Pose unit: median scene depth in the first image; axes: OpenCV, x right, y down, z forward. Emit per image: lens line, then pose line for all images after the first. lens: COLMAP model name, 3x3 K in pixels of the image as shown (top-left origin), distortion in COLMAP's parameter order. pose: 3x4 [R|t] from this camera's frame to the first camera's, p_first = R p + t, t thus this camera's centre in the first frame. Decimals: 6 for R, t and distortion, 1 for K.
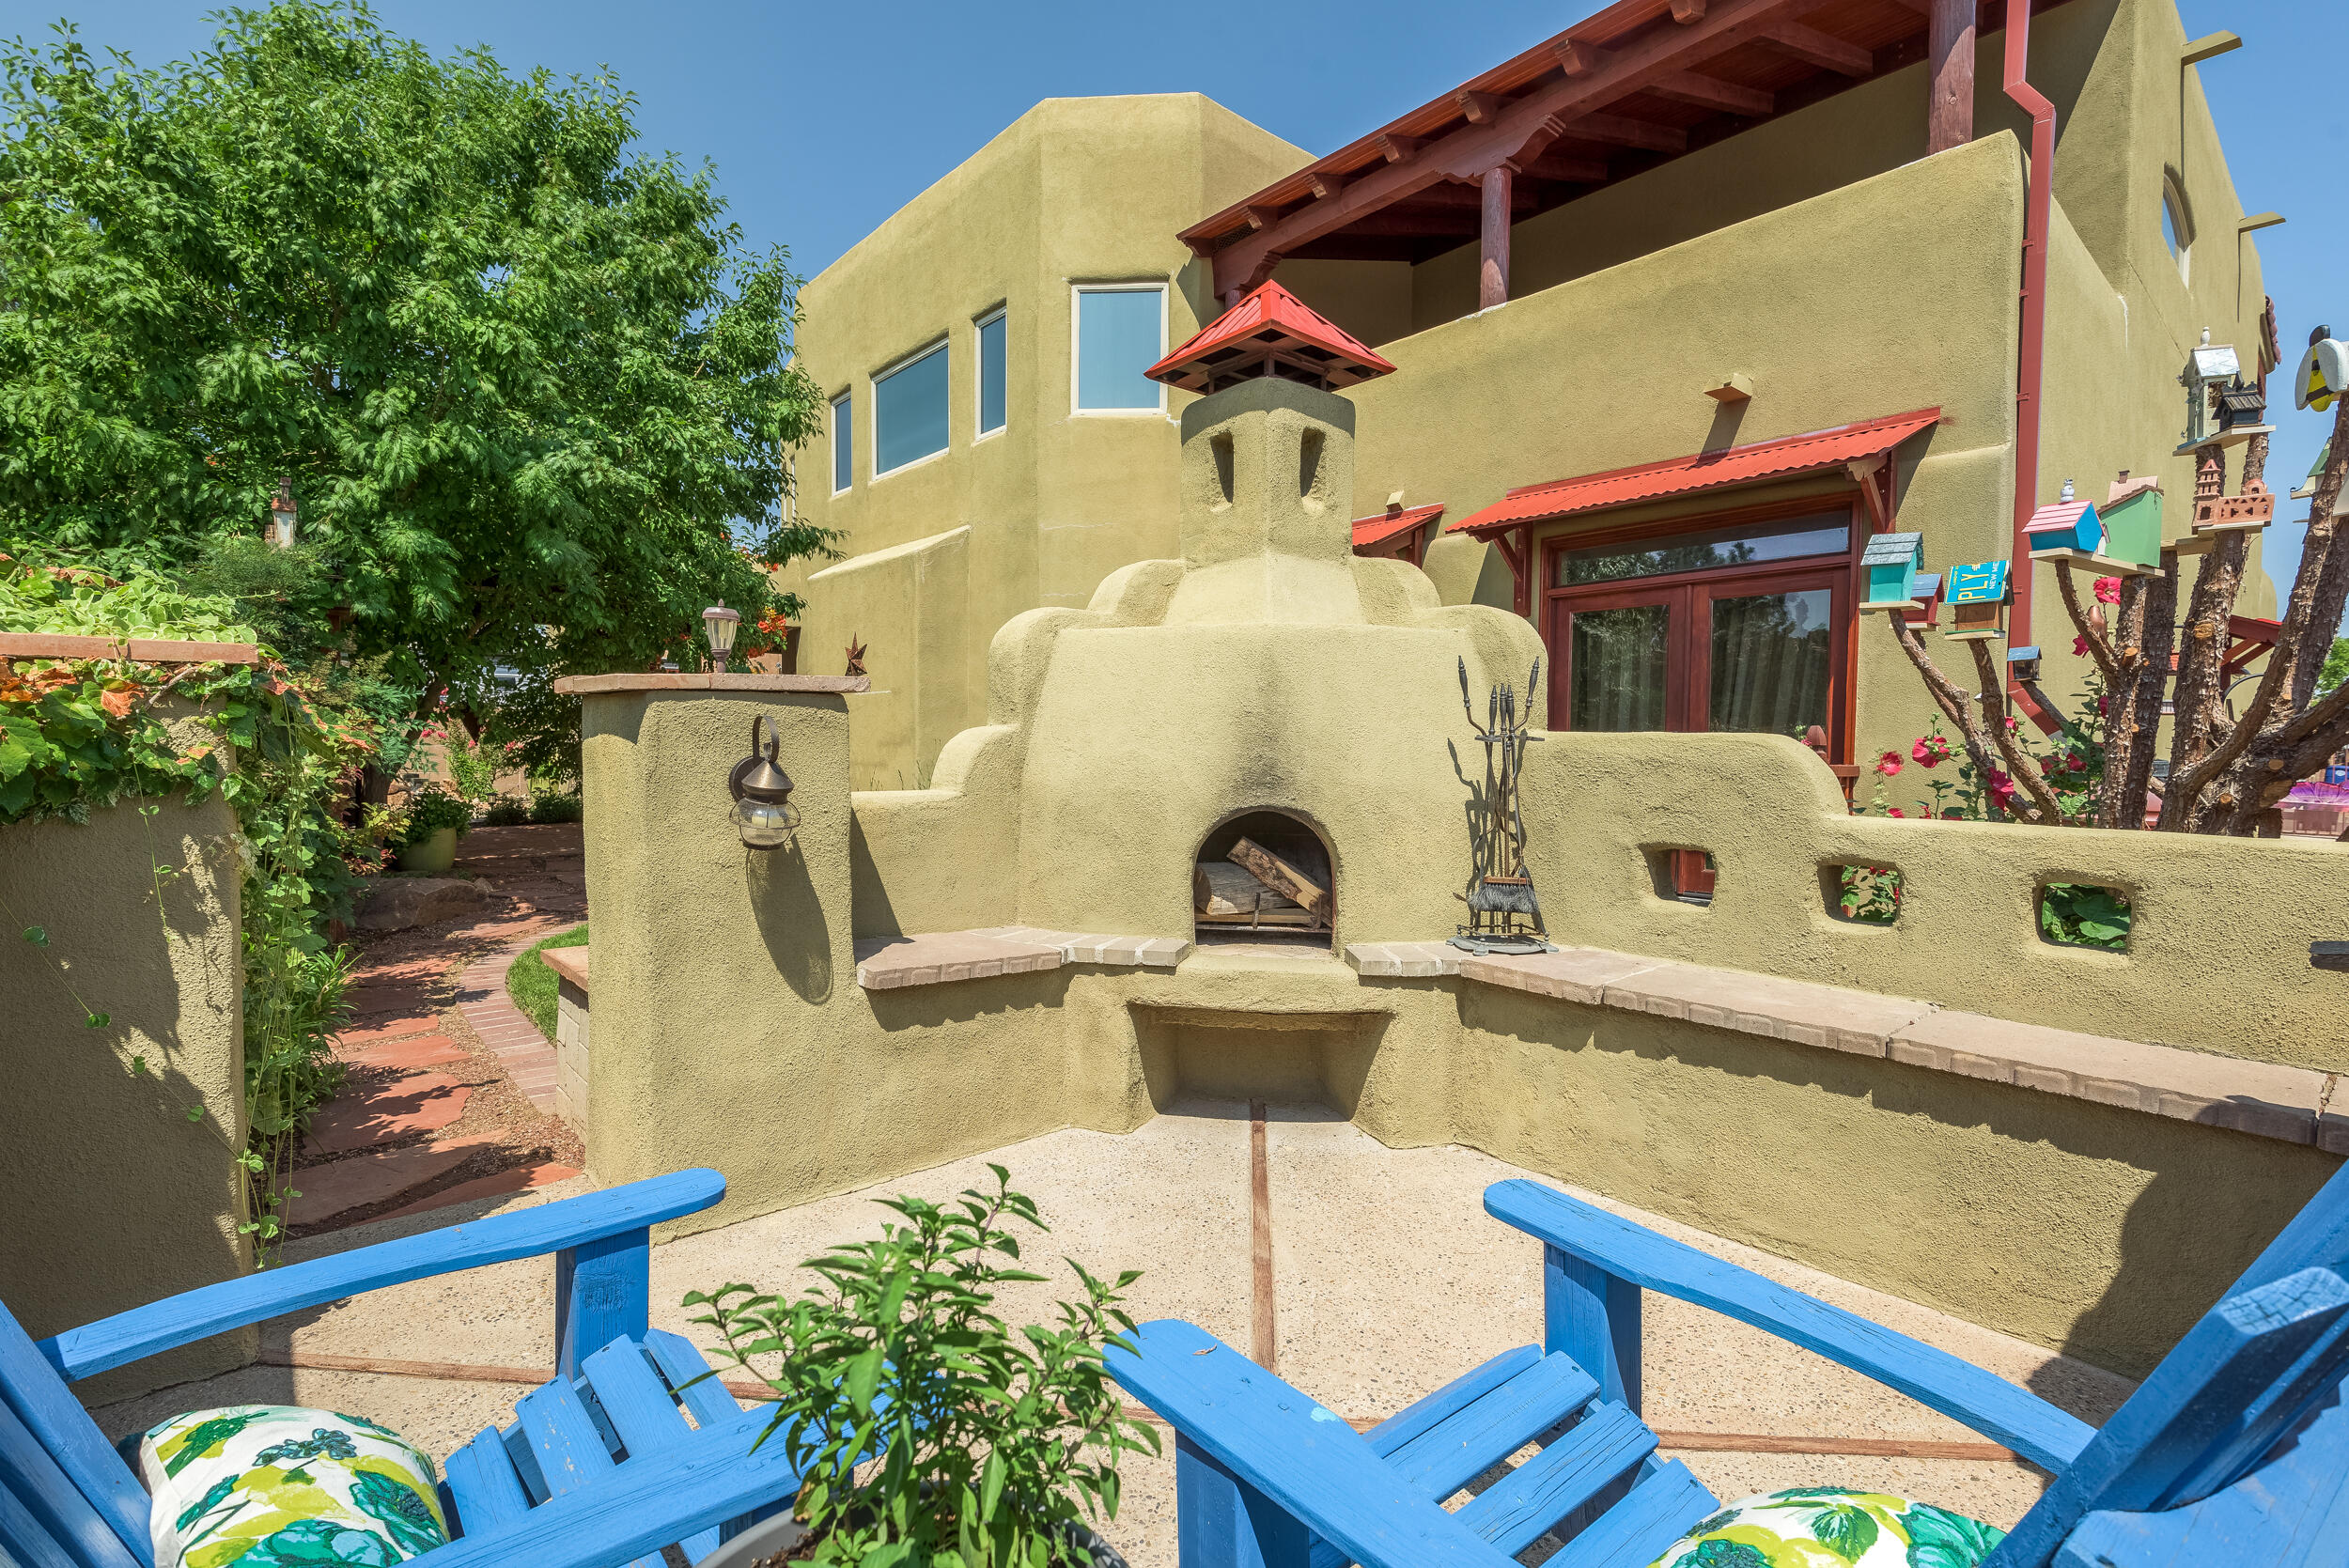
lens RADIAL K [[1085.2, 0, 1169.8], [0, 1085.2, 785.2], [0, 0, 1]] dist [0.025515, -0.000680]
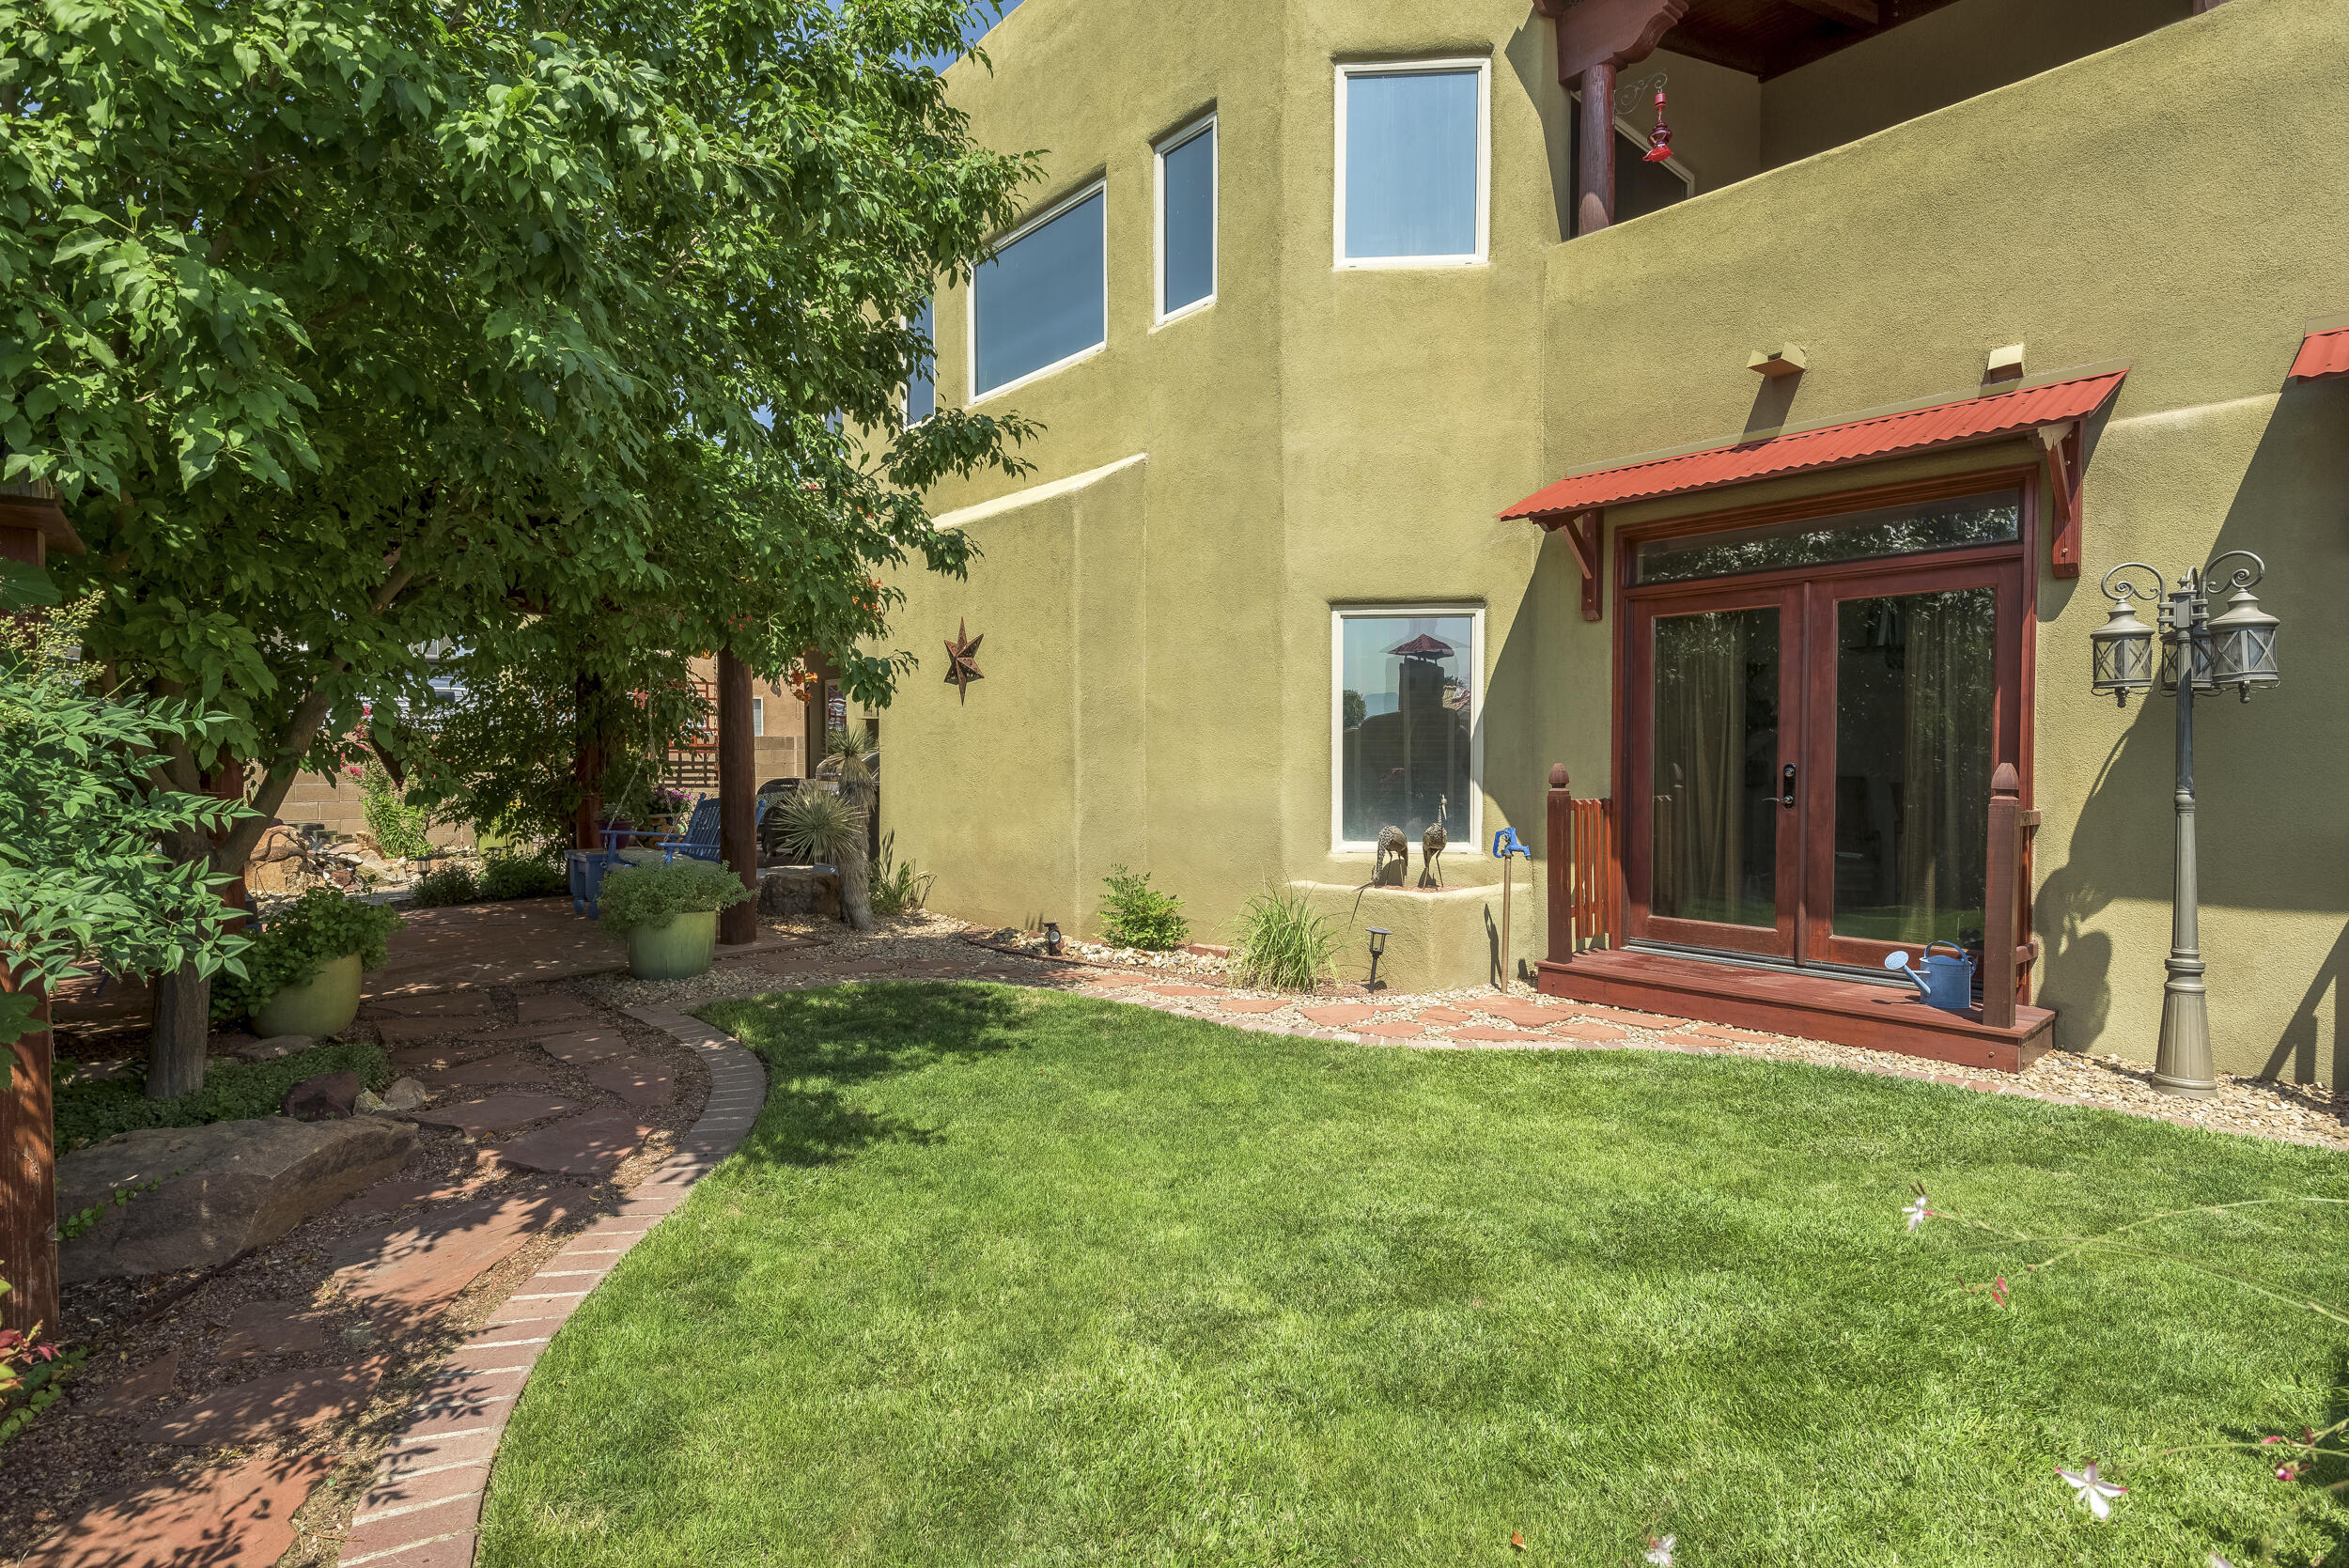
lens RADIAL K [[1184.8, 0, 1172.0], [0, 1184.8, 785.5], [0, 0, 1]] dist [0.012103, -0.001974]
pose [[0.999933, -0.009388, 0.006826, -0.194329], [0.009494, 0.999832, -0.015681, -0.028070], [-0.006678, 0.015745, 0.999854, 0.314522]]
